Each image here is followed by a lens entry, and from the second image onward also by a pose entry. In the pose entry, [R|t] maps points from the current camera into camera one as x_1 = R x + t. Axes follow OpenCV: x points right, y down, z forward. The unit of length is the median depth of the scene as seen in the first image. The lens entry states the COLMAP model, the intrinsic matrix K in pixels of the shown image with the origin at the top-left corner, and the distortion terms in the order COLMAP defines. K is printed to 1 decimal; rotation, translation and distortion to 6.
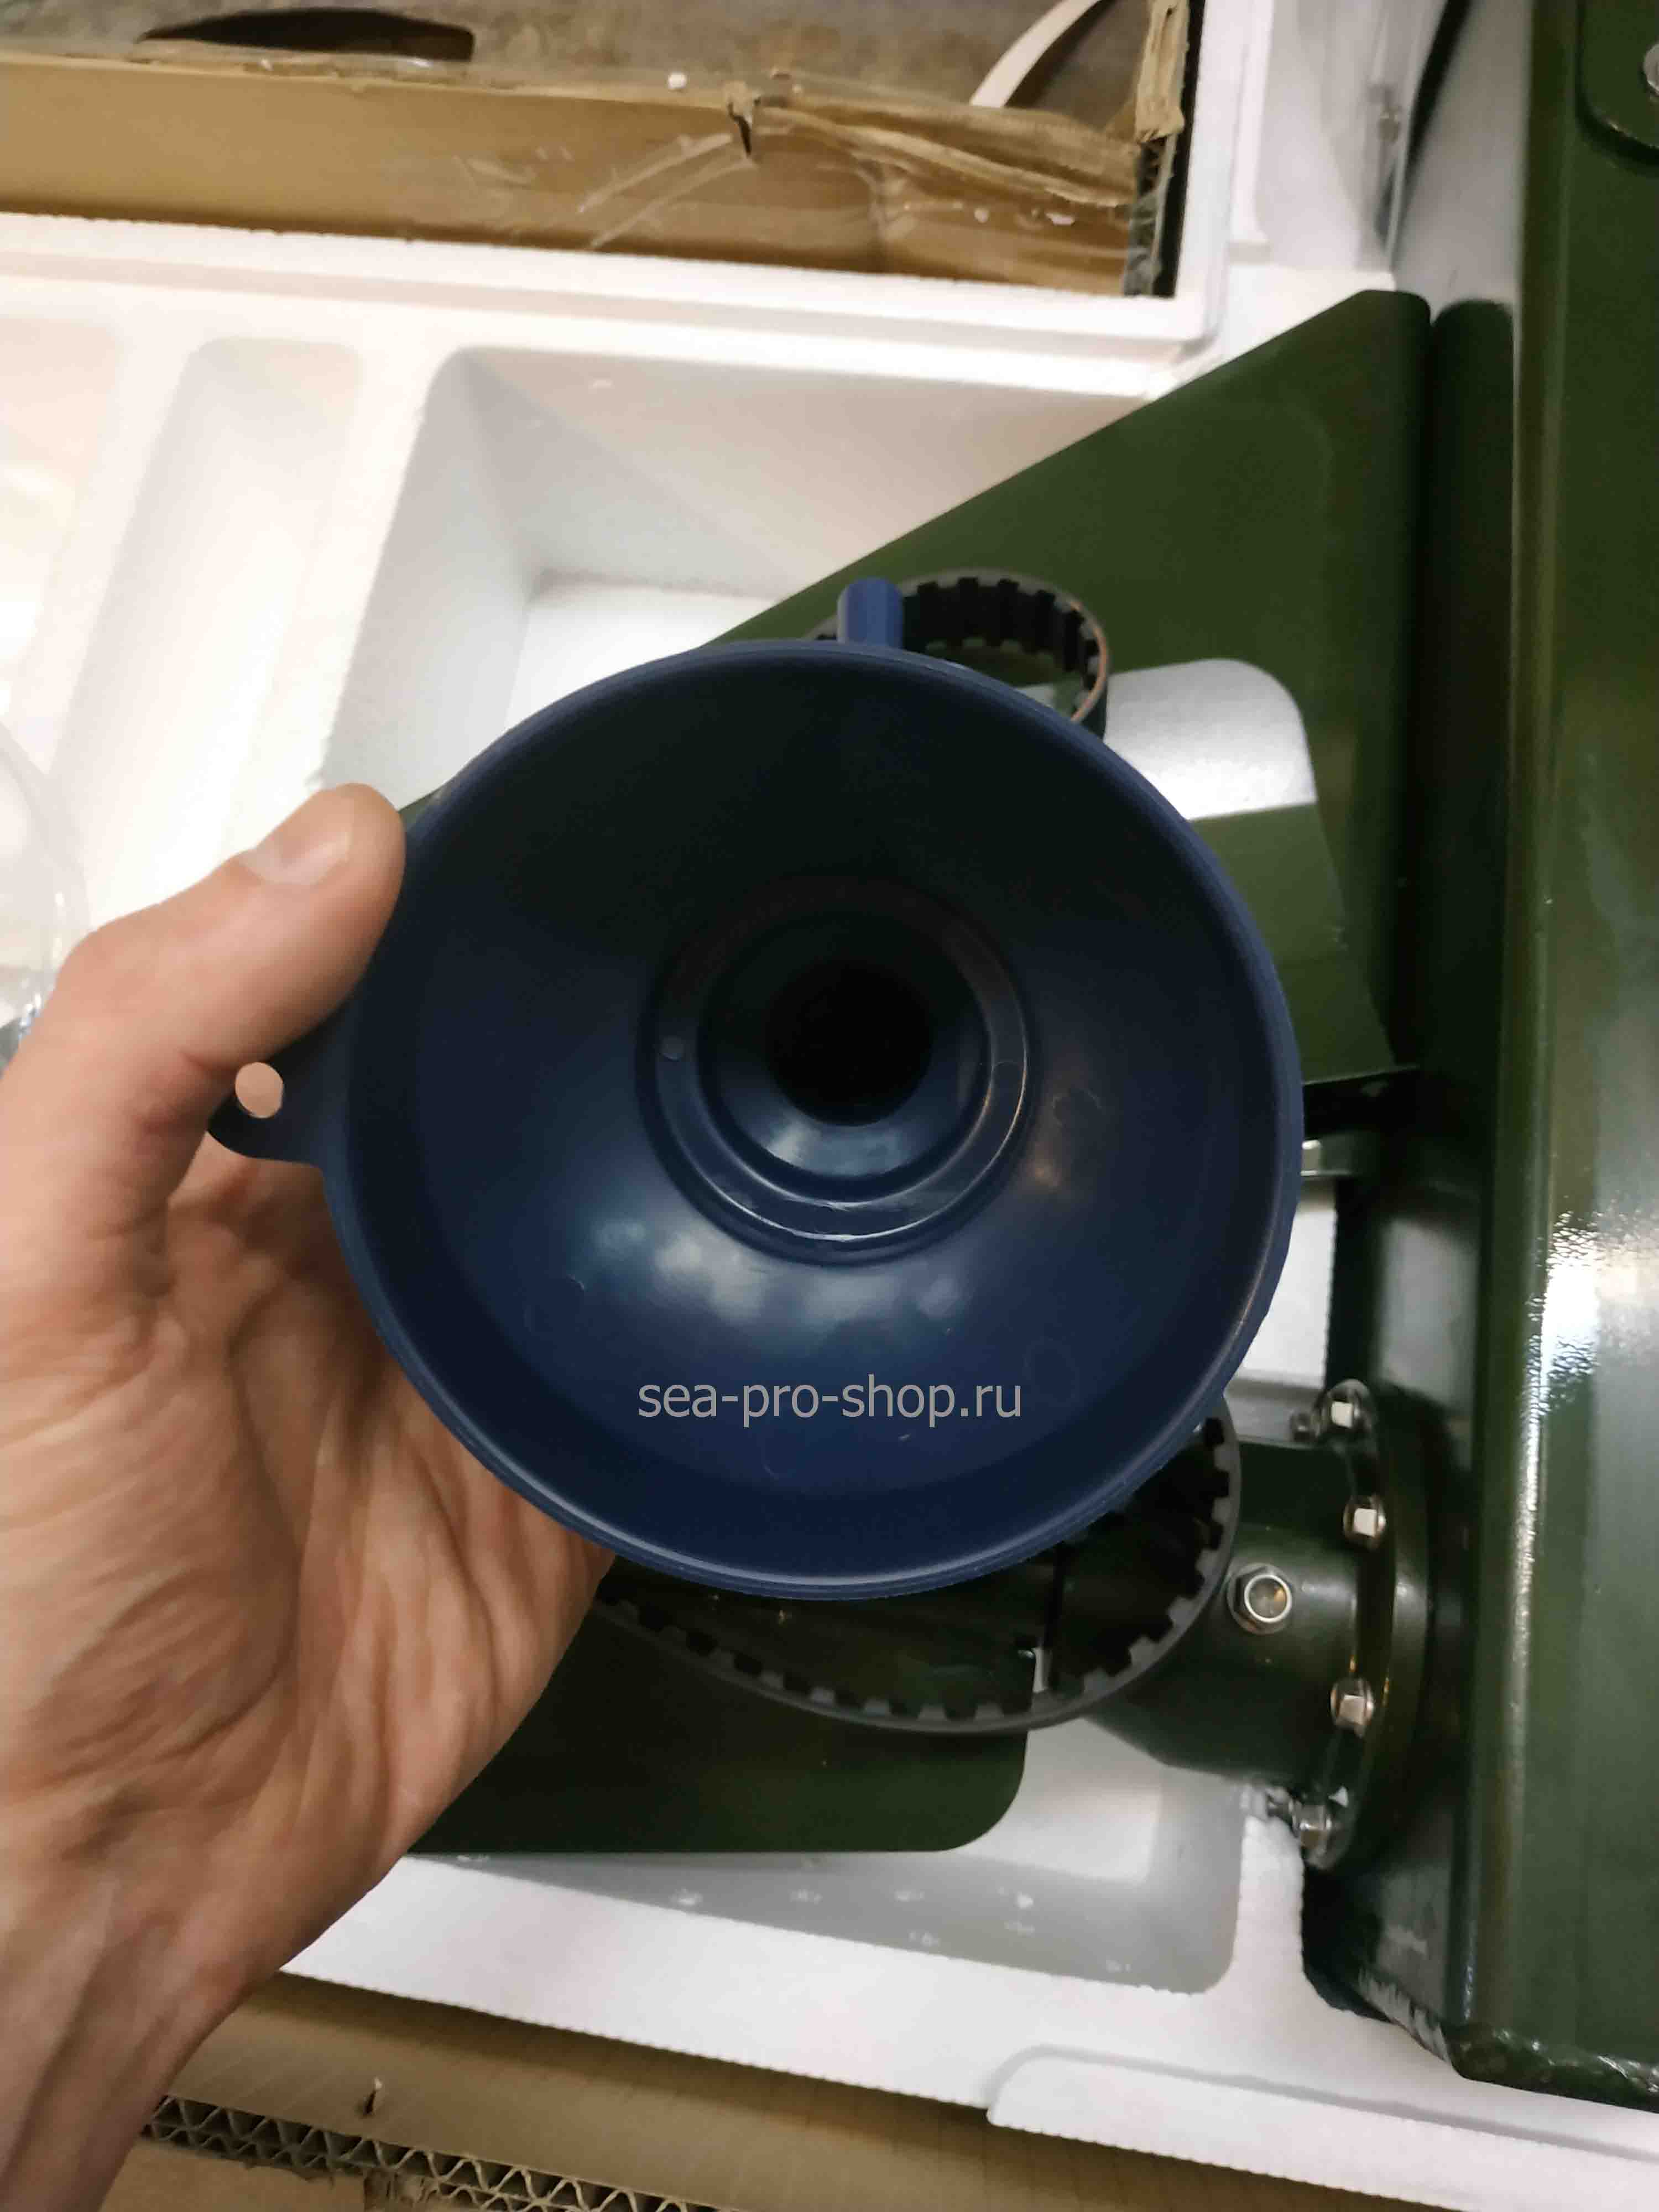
lens RADIAL K [[1551.2, 0, 829.5], [0, 1551.2, 1106.0], [0, 0, 1]] dist [-0.010505, 0.005912]
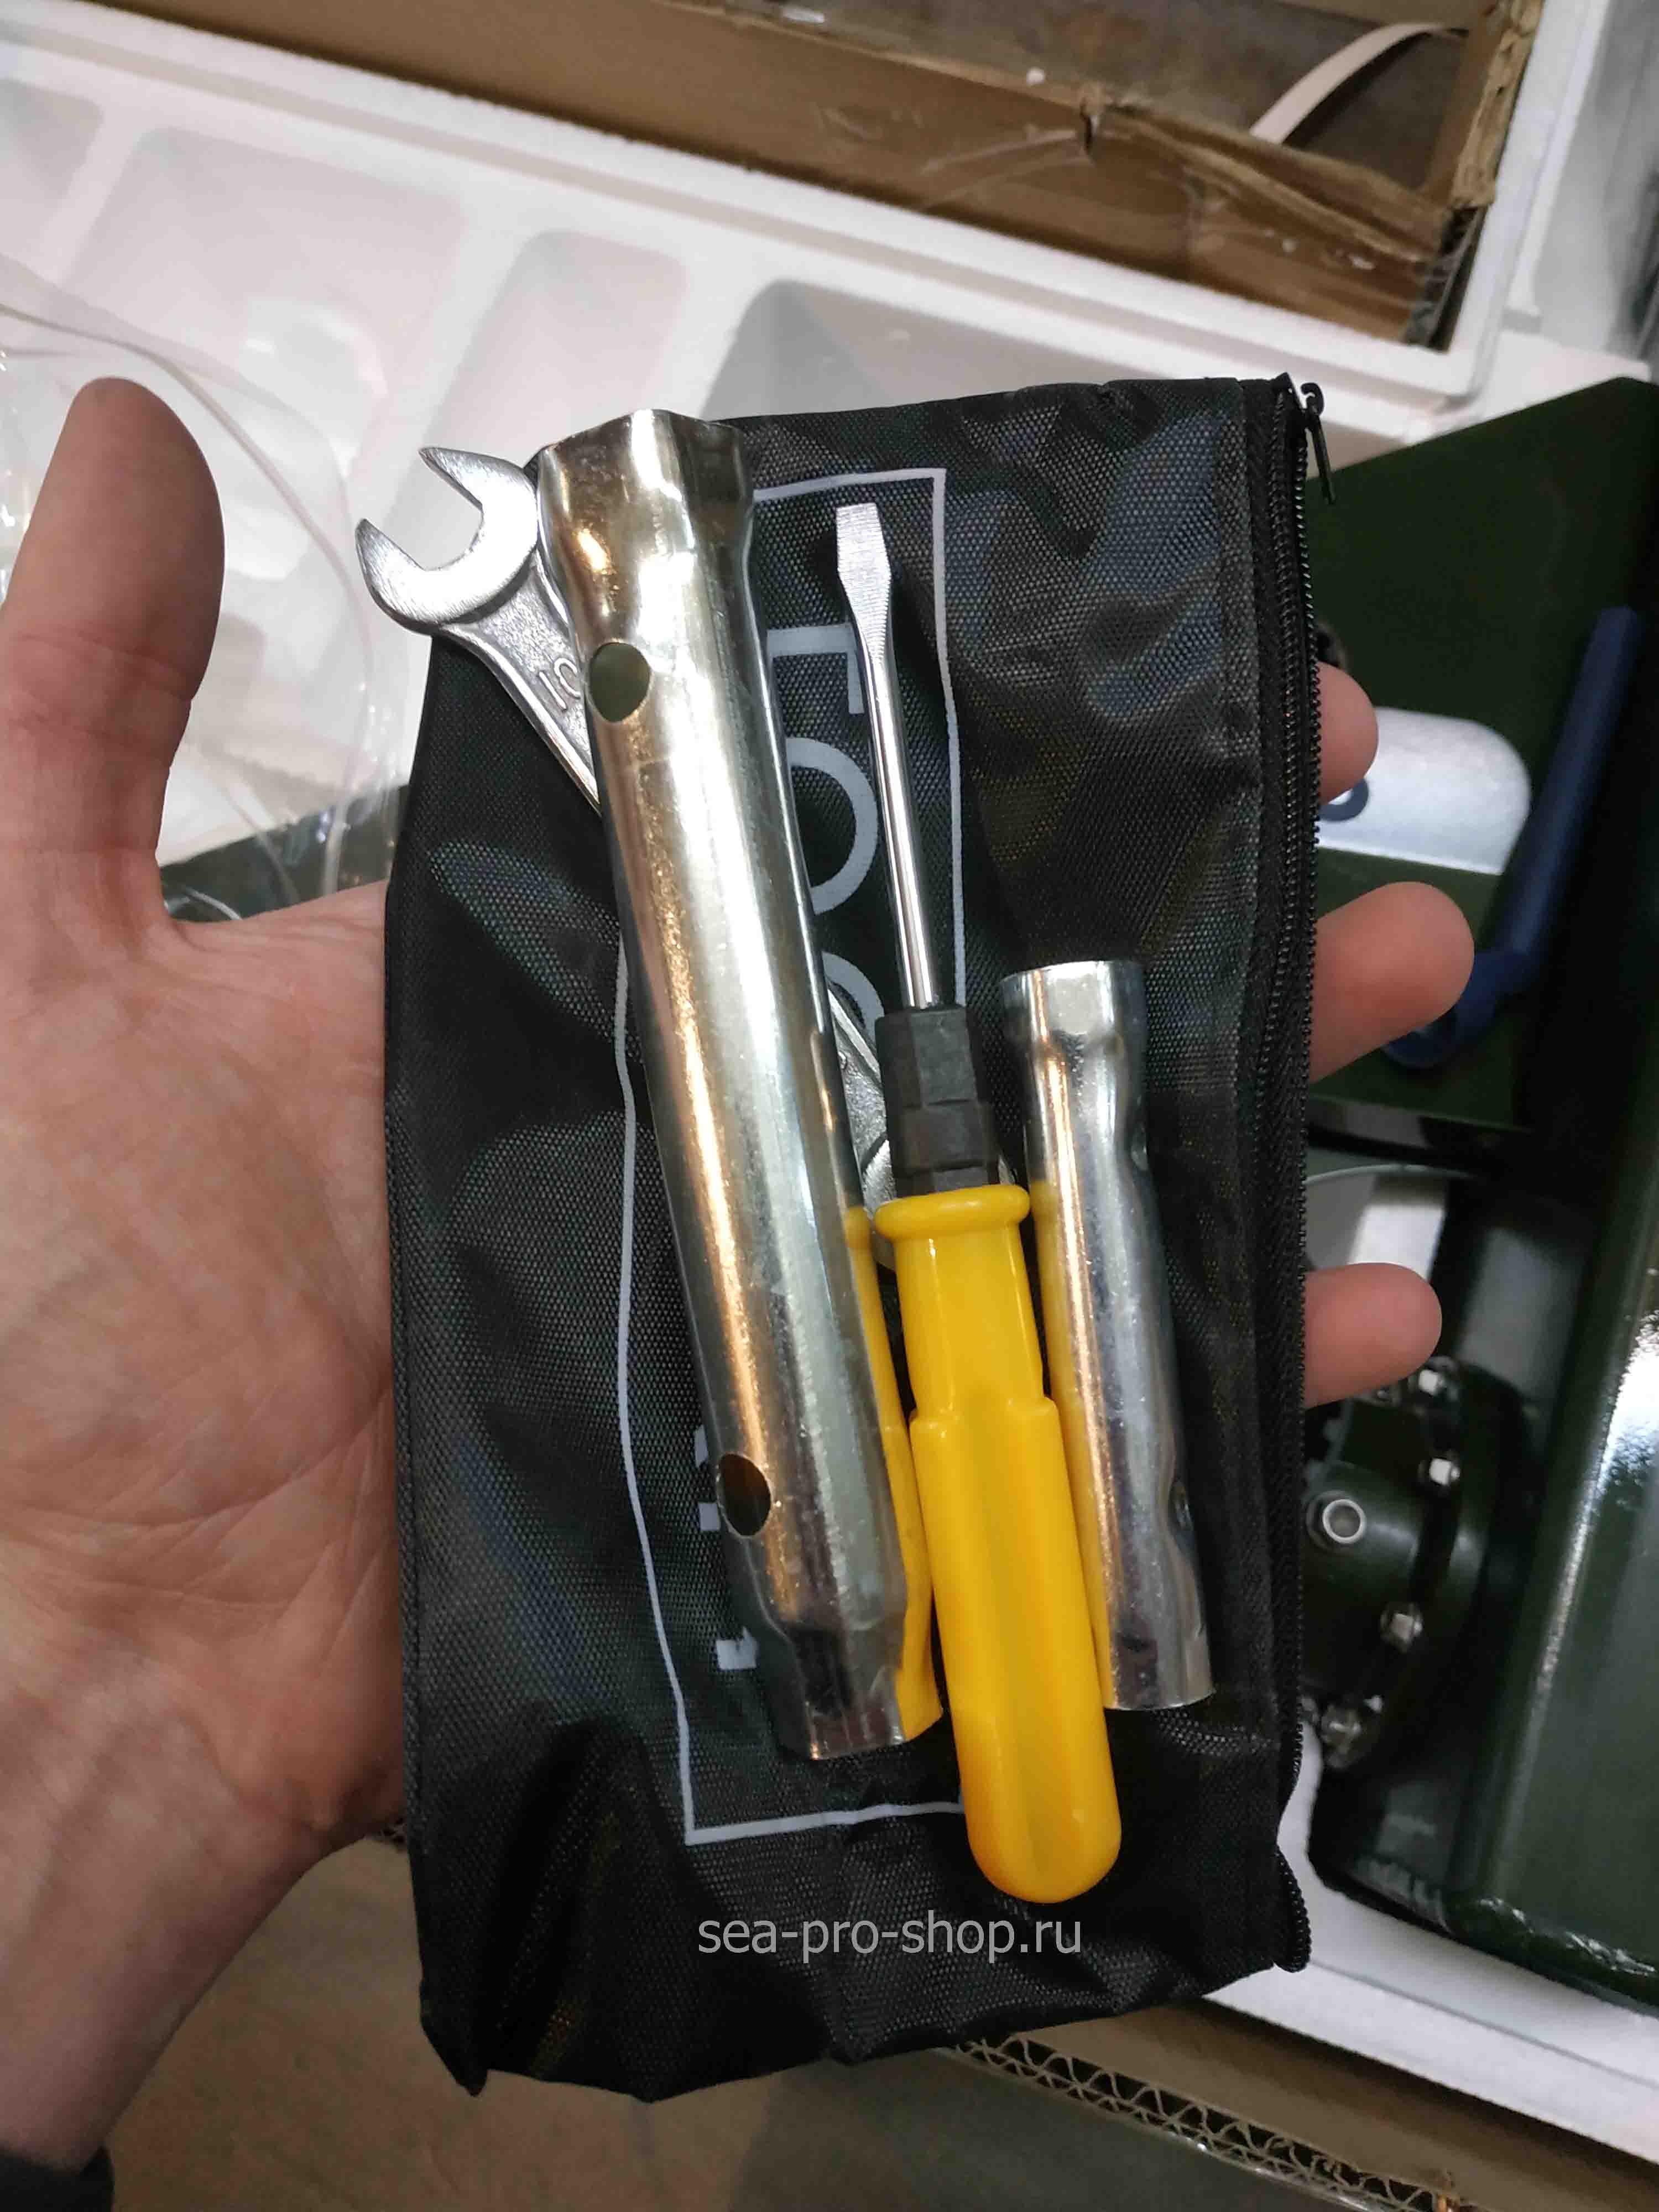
lens RADIAL K [[1579.8, 0, 829.5], [0, 1579.8, 1106.0], [0, 0, 1]] dist [-0.006351, -0.001460]
pose [[0.983302, 0.181757, -0.009029, -0.100485], [-0.181490, 0.983082, 0.024707, 0.044461], [0.013367, -0.022656, 0.999654, -0.117308]]
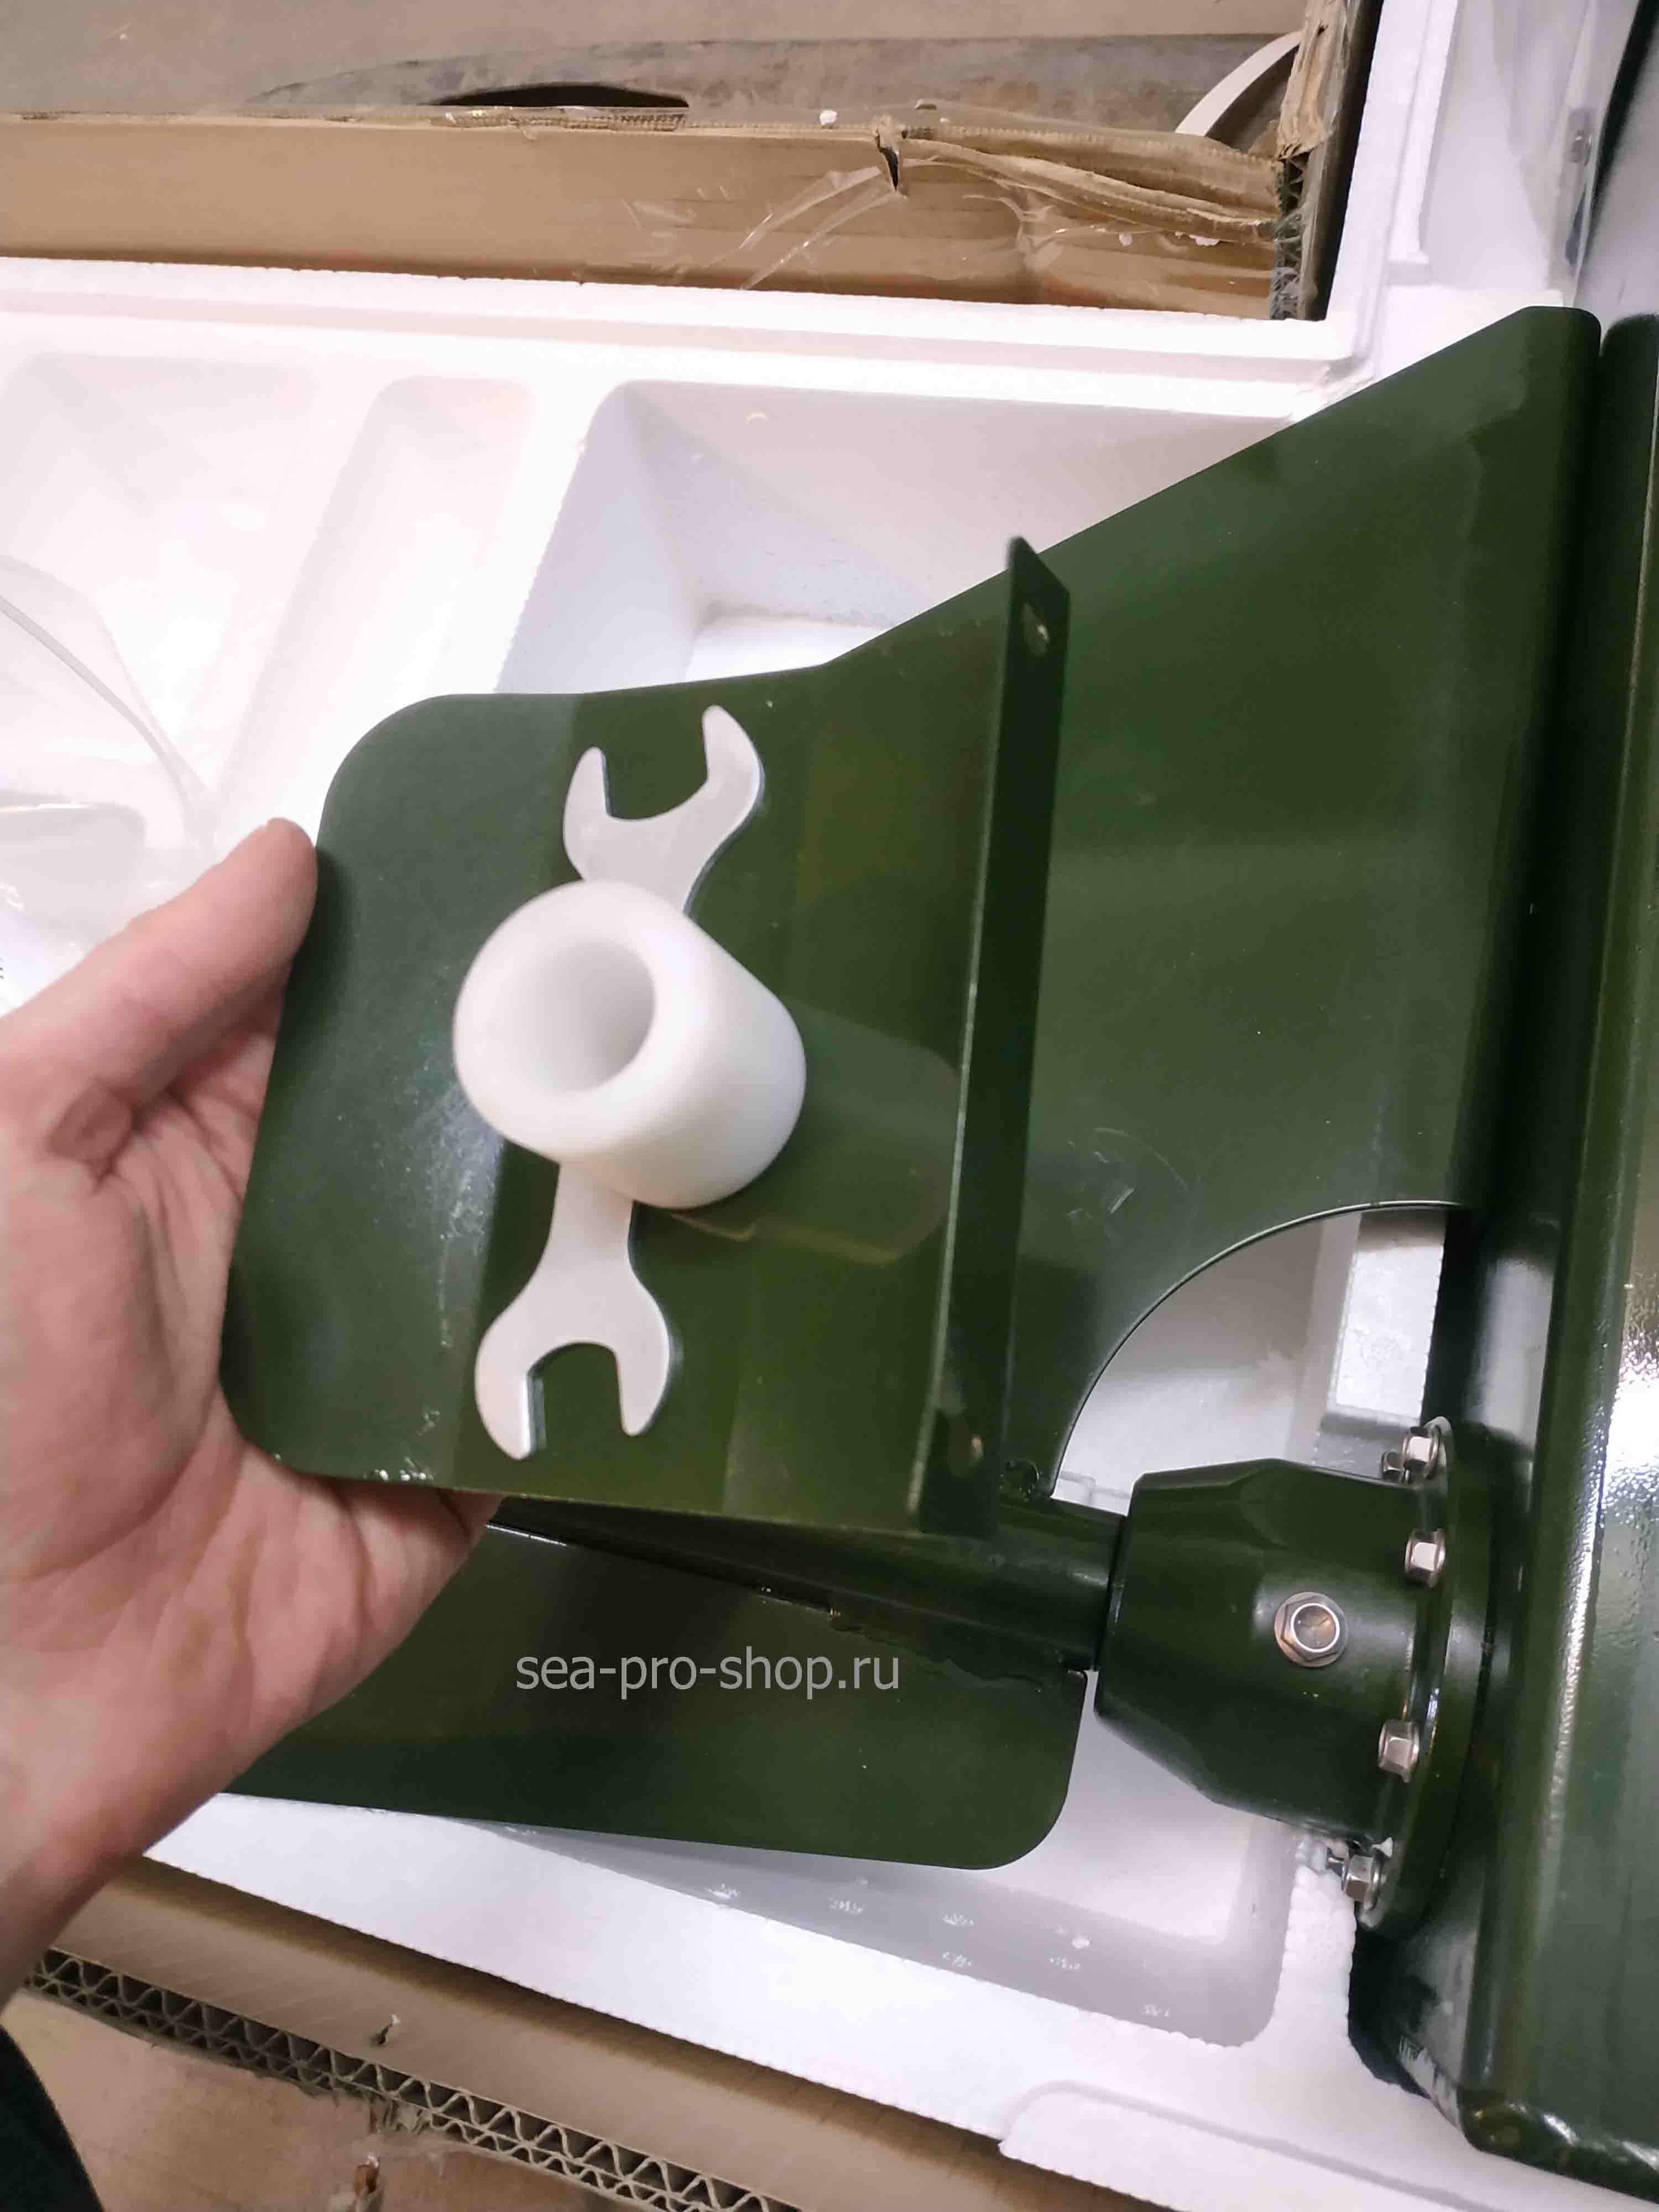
lens RADIAL K [[1549.7, 0, 866.2], [0, 1549.7, 1125.1], [0, 0, 1]] dist [0.002103, -0.000769]
pose [[0.990933, 0.045100, -0.126565, 0.087628], [-0.049509, 0.998264, -0.031903, 0.039549], [0.124907, 0.037880, 0.991445, 0.003068]]
